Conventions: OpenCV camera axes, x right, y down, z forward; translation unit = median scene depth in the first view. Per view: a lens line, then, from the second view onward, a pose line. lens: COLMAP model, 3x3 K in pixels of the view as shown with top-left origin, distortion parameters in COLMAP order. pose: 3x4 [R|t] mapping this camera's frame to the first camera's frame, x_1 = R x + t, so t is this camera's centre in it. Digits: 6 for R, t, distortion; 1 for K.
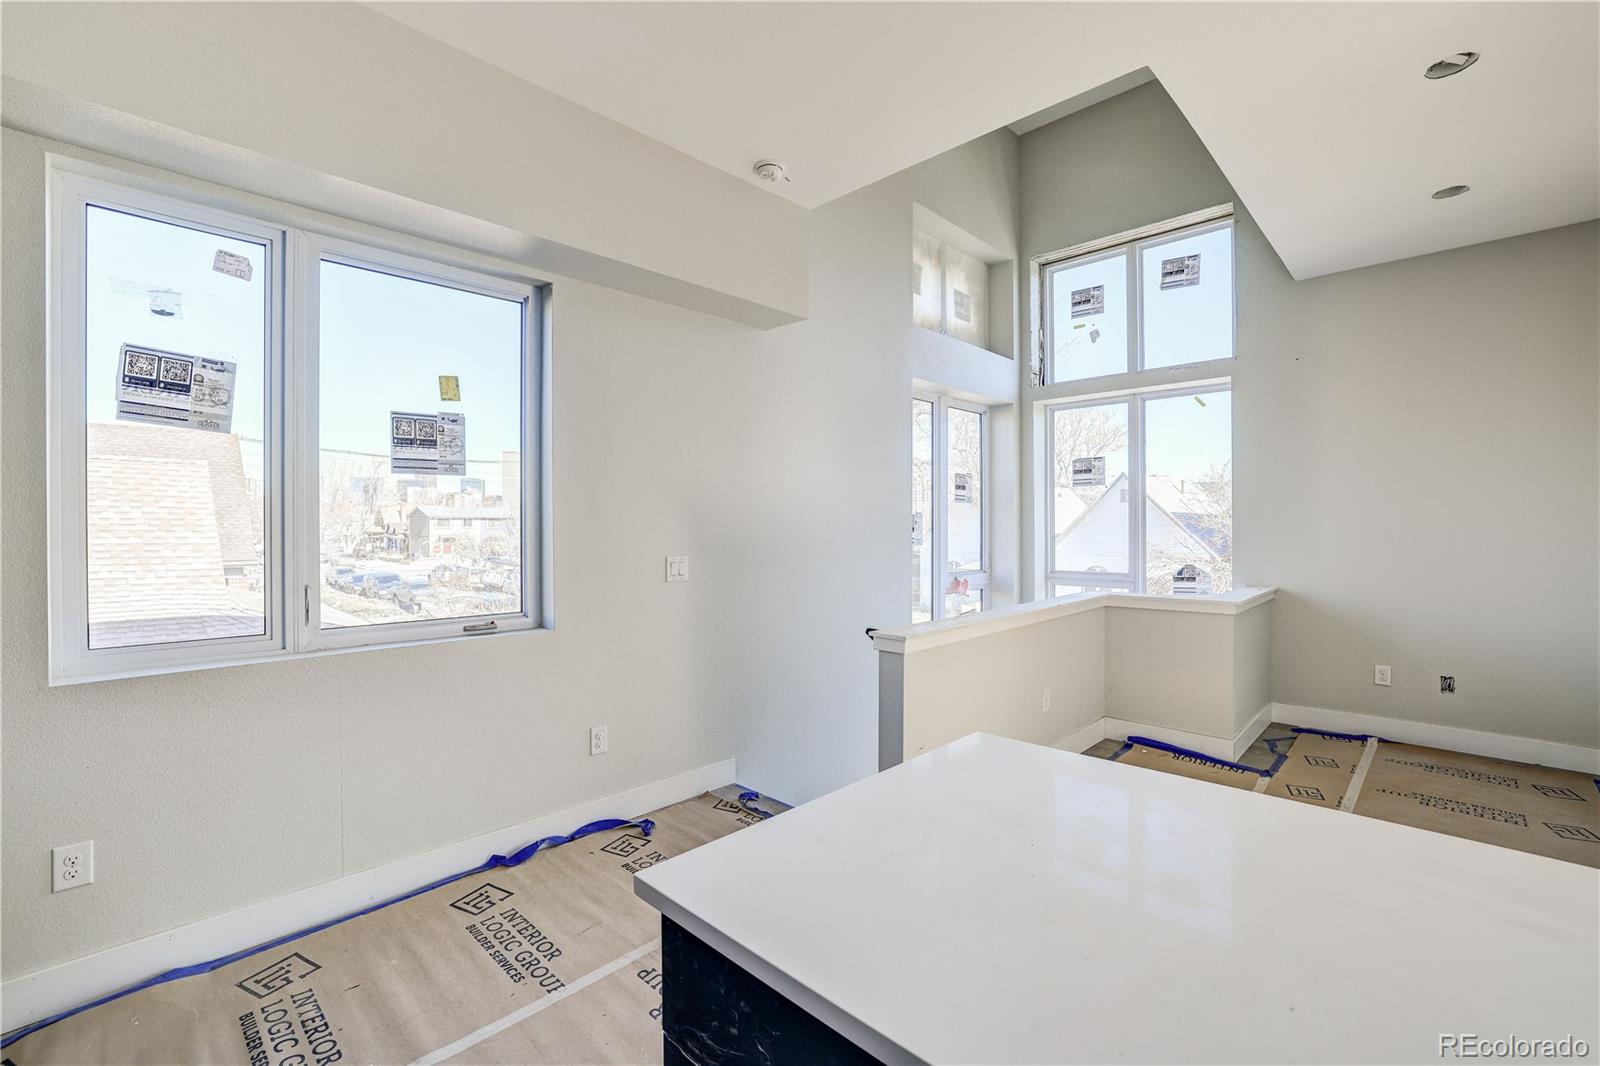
lens RADIAL K [[686.9, 0, 780.8], [0, 686.9, 530.8], [0, 0, 1]] dist [-0.041794, 0.014362]
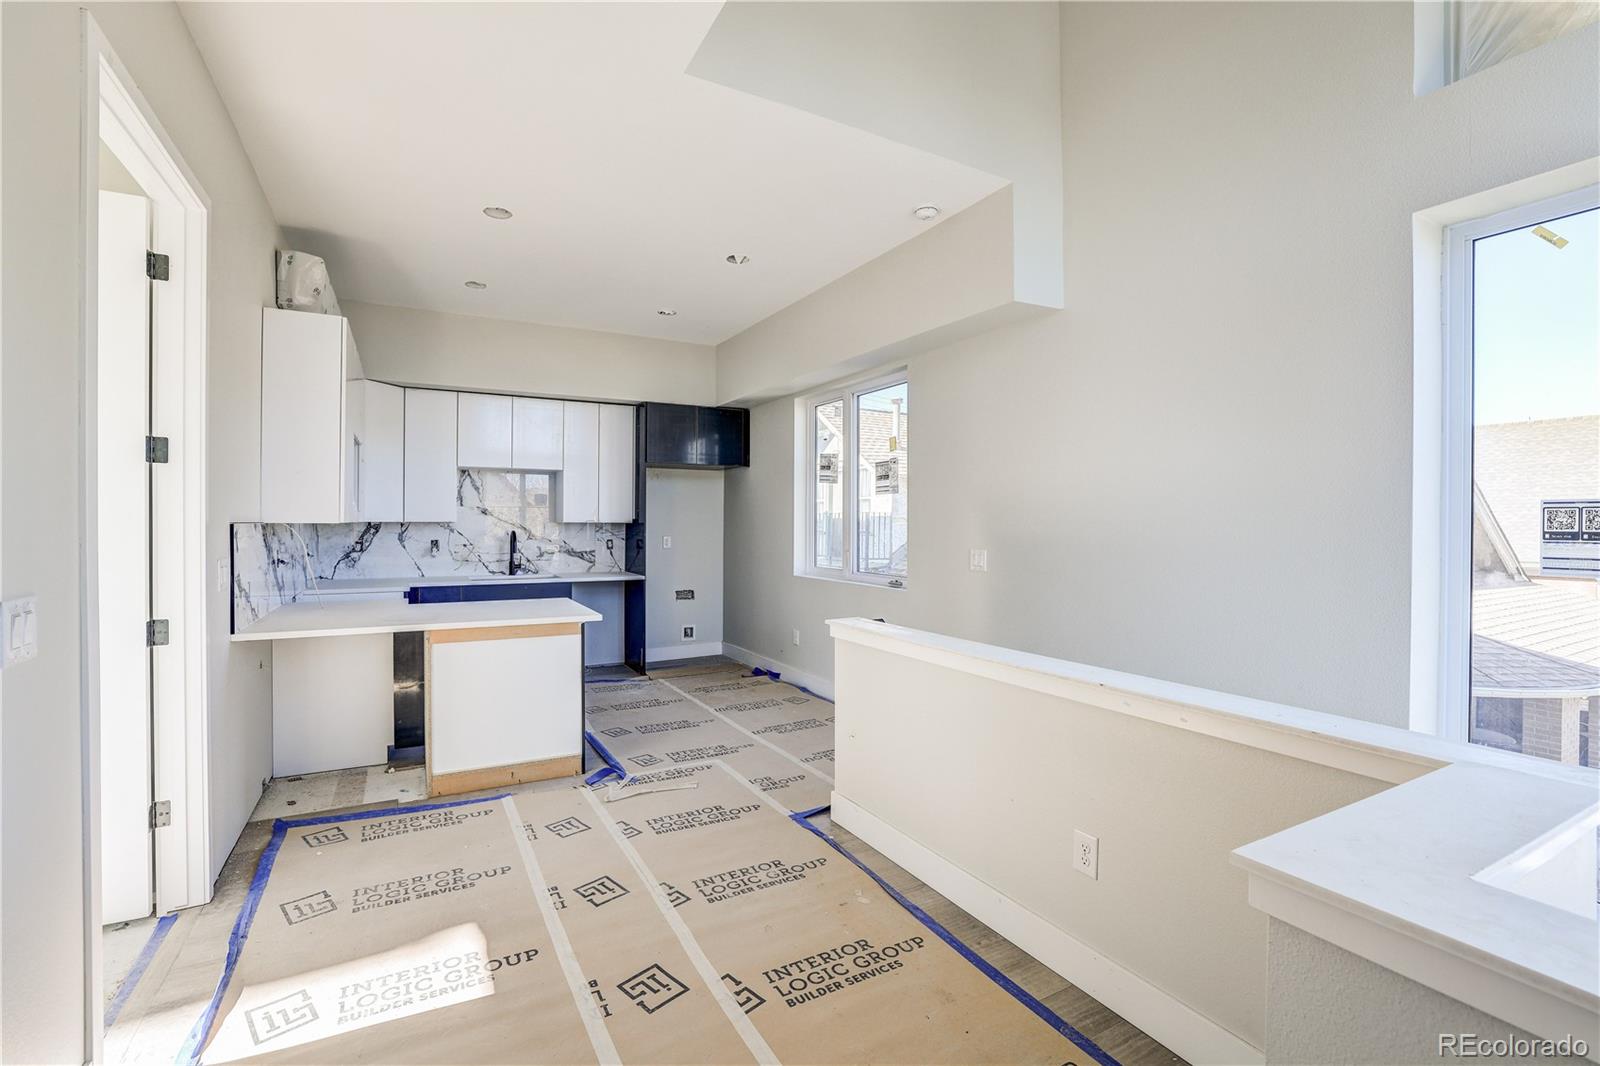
lens RADIAL K [[691.3, 0, 793.6], [0, 691.3, 527.5], [0, 0, 1]] dist [-0.047031, 0.016268]
pose [[-0.275213, 0.009583, -0.961336, 1.625683], [-0.010067, 0.999867, 0.012849, -0.019109], [0.961331, 0.013214, -0.275079, 1.589507]]
